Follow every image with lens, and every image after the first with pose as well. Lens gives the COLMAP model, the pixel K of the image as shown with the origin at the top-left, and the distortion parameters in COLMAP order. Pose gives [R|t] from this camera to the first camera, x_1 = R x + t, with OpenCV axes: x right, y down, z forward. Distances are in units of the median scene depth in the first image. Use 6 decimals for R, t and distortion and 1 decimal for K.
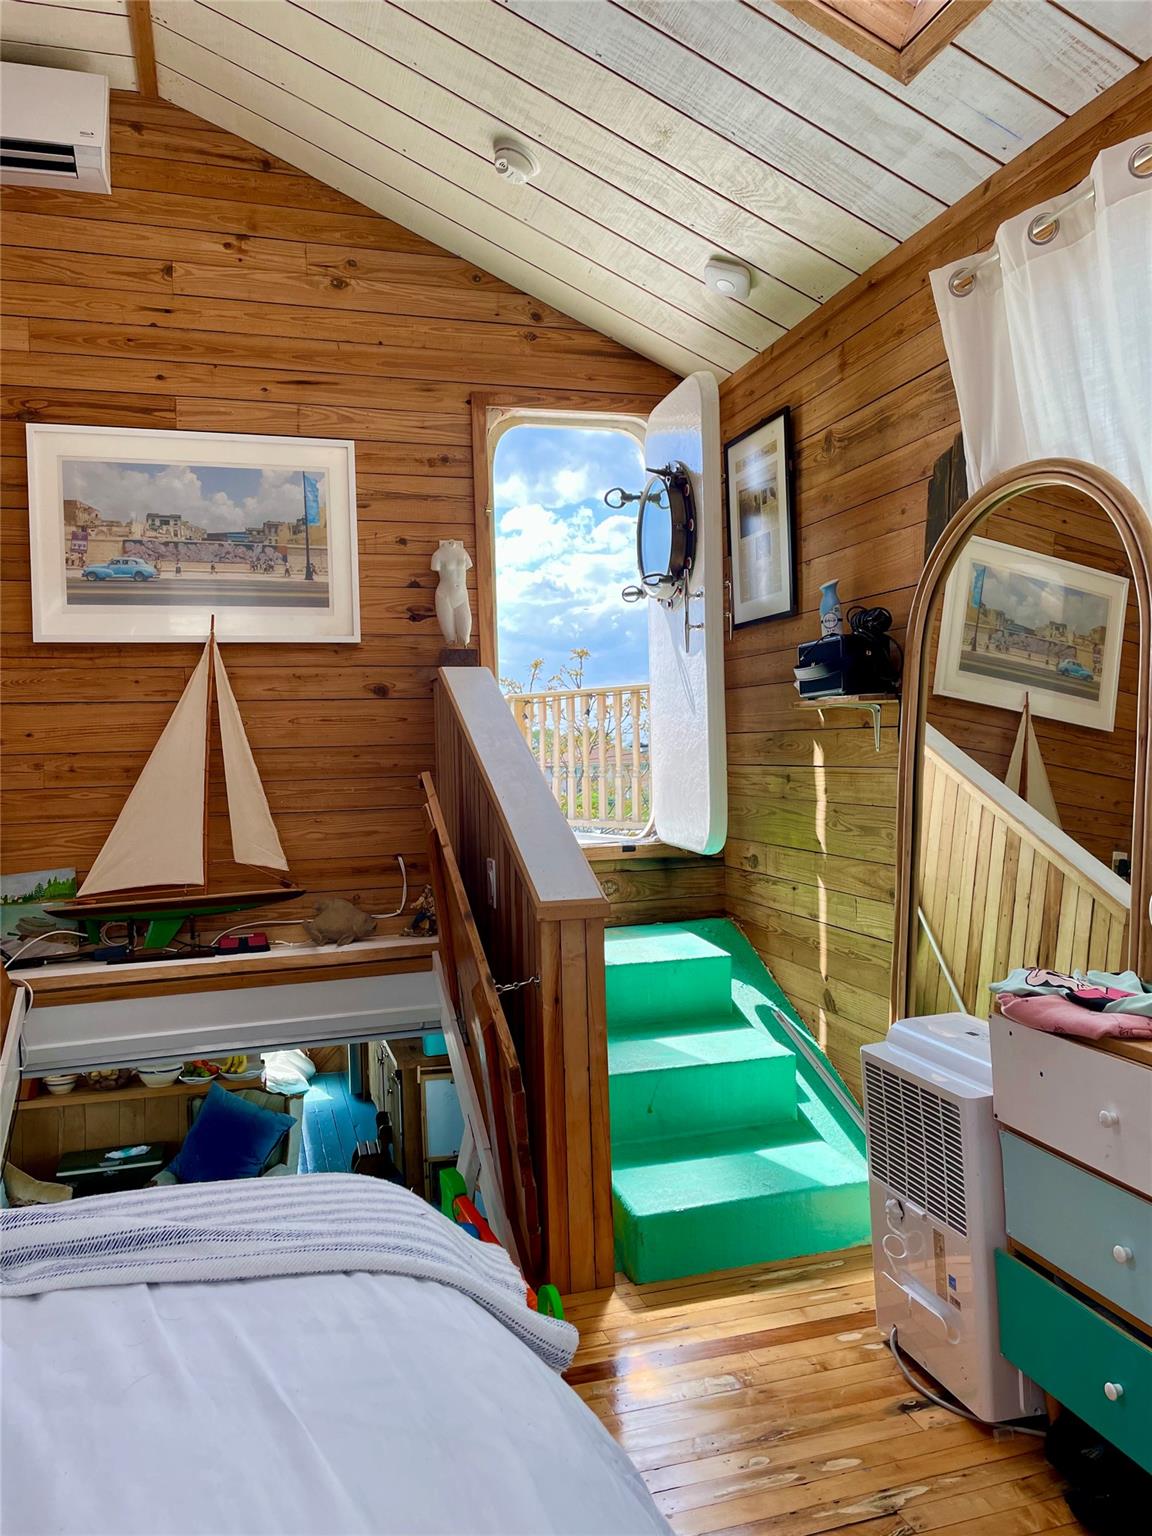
lens RADIAL K [[1155.9, 0, 578.4], [0, 1155.9, 753.3], [0, 0, 1]] dist [0.090473, -0.106266]
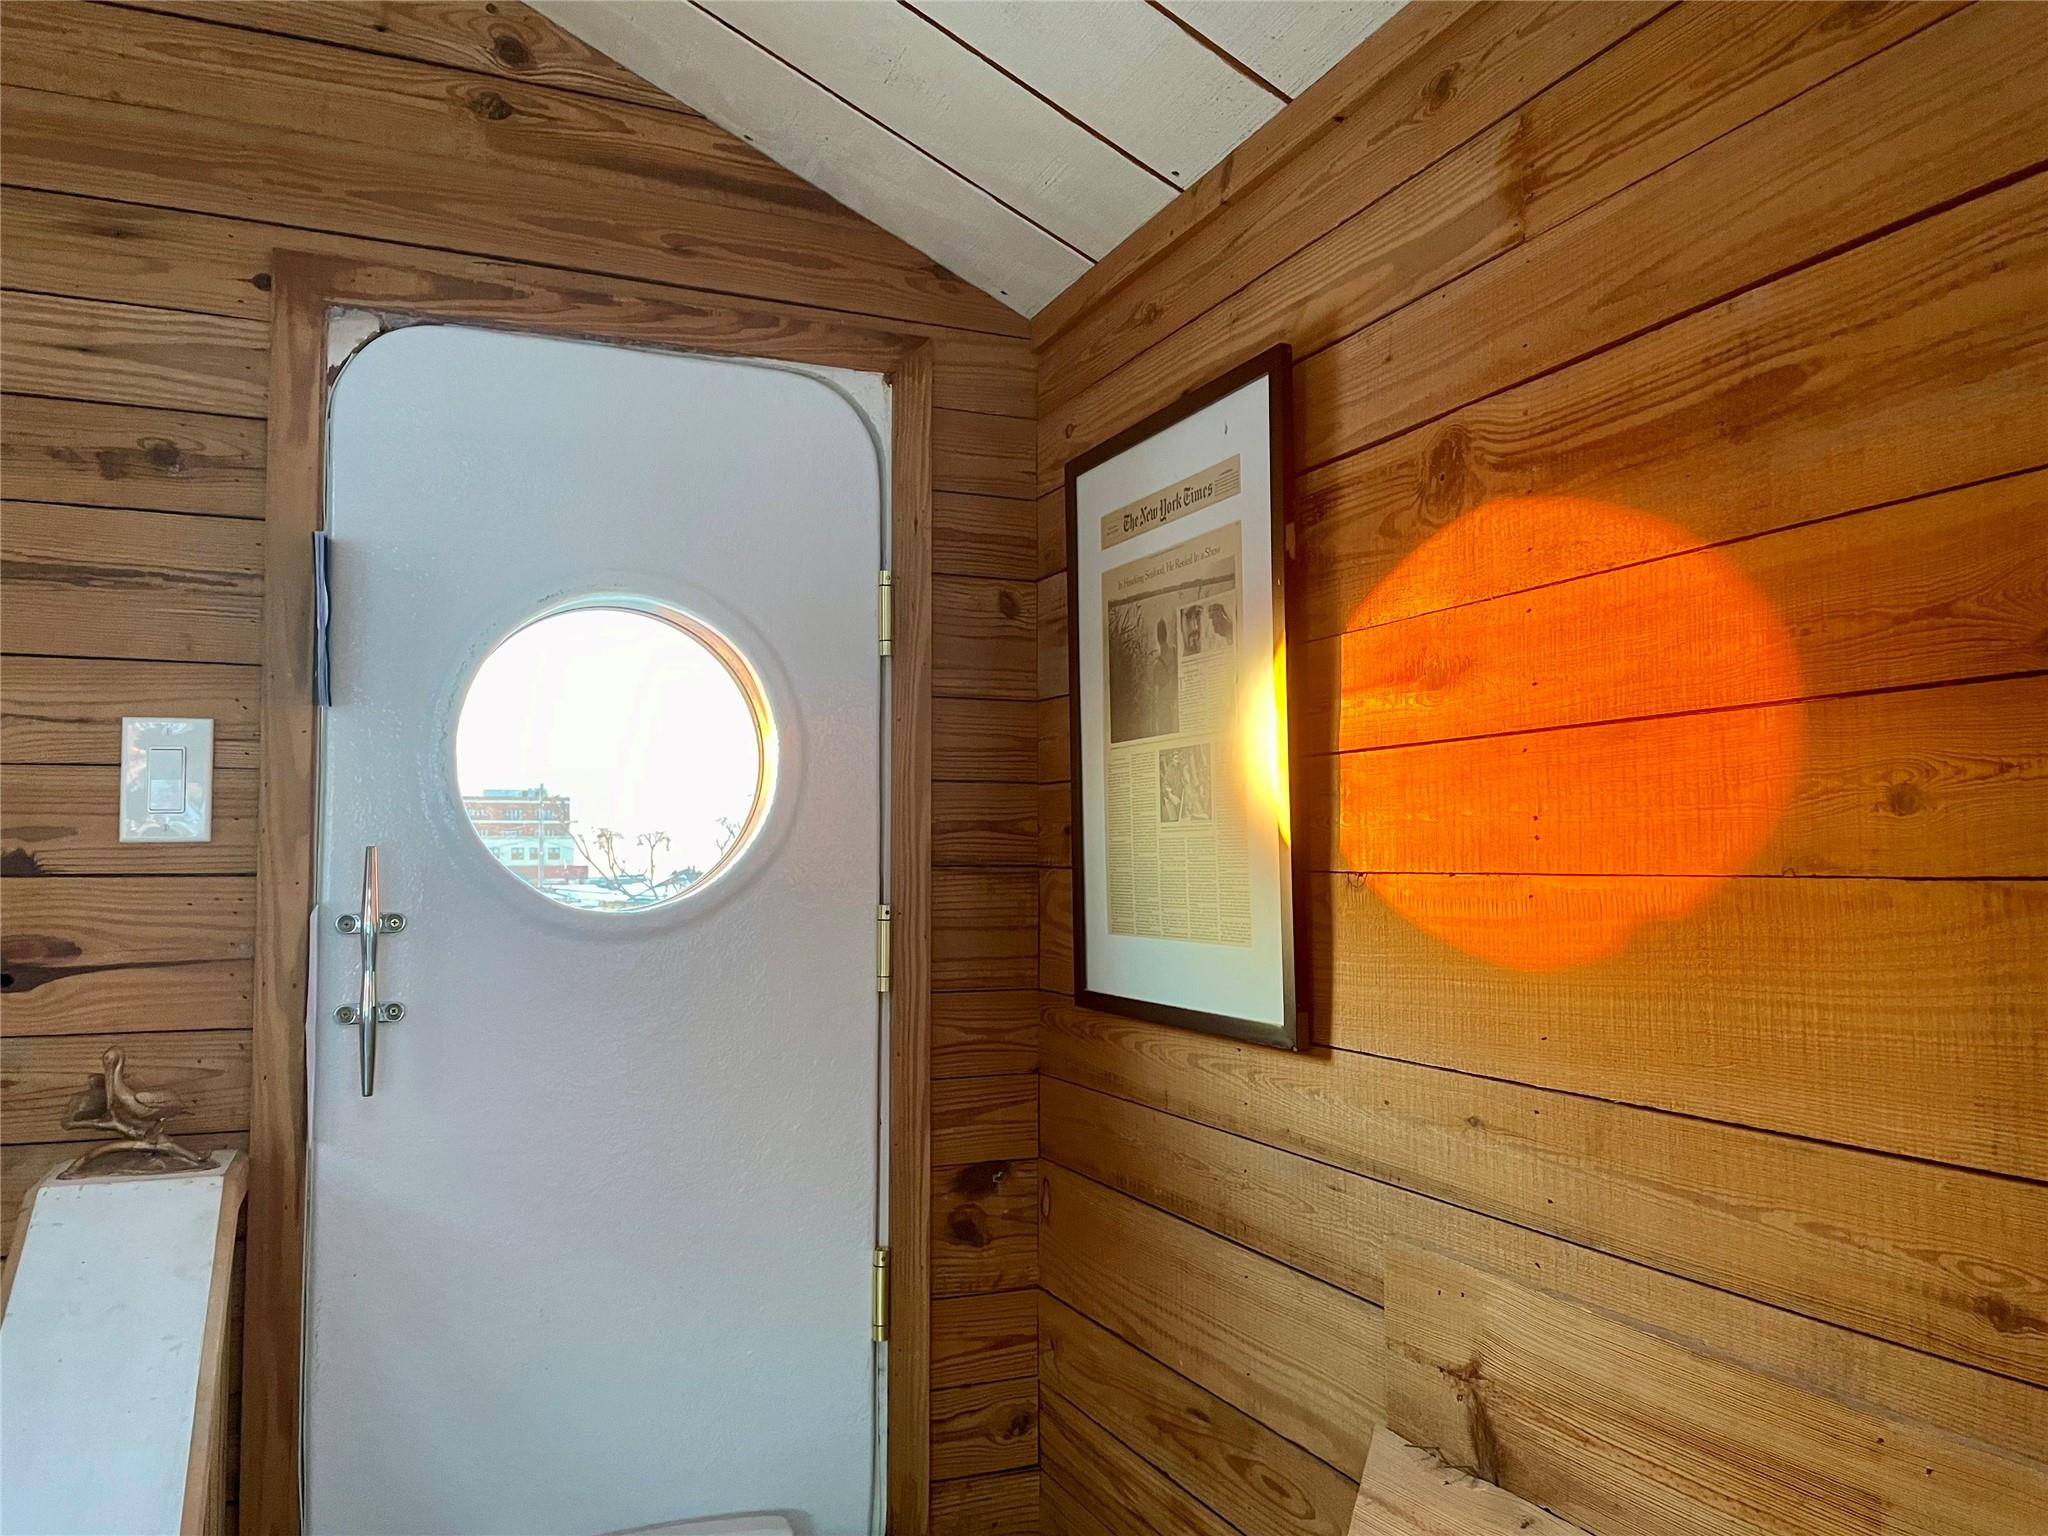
lens RADIAL K [[1541.1, 0, 1024.0], [0, 1541.1, 768.0], [0, 0, 1]] dist [0.090473, -0.106266]
pose [[0.993292, 0.031643, 0.111222, 0.066667], [-0.023865, 0.997220, -0.070582, -0.147422], [-0.113146, 0.067454, 0.991286, 0.572489]]
